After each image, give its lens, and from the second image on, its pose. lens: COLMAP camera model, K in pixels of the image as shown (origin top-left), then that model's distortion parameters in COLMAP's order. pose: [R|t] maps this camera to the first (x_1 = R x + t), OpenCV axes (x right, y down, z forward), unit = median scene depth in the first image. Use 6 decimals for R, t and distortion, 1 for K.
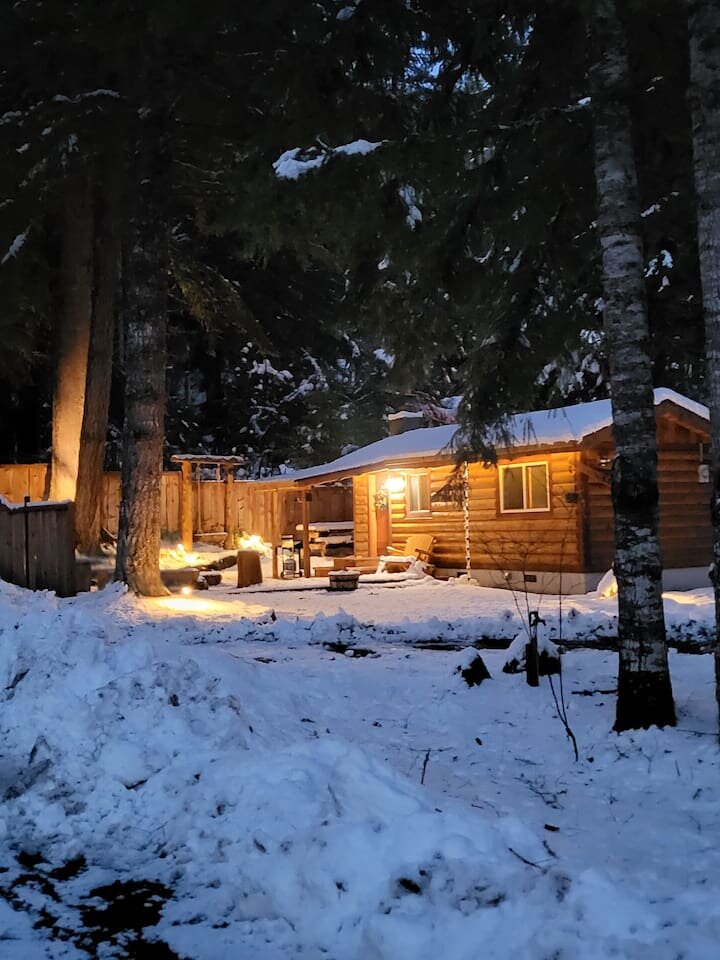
lens RADIAL K [[706.7, 0, 360.0], [0, 706.7, 480.0], [0, 0, 1]] dist [0.001740, 0.014261]
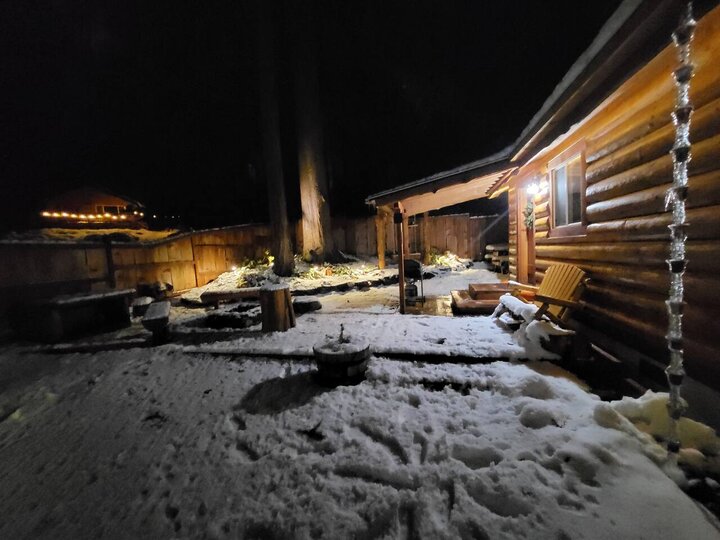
lens RADIAL K [[278.7, 0, 360.0], [0, 278.7, 270.0], [0, 0, 1]] dist [-0.000124, 0.000096]
pose [[0.752422, 0.031222, -0.657941, 0.085079], [0.071384, 0.989128, 0.128573, 0.030646], [0.654801, -0.143708, 0.742013, 0.550347]]
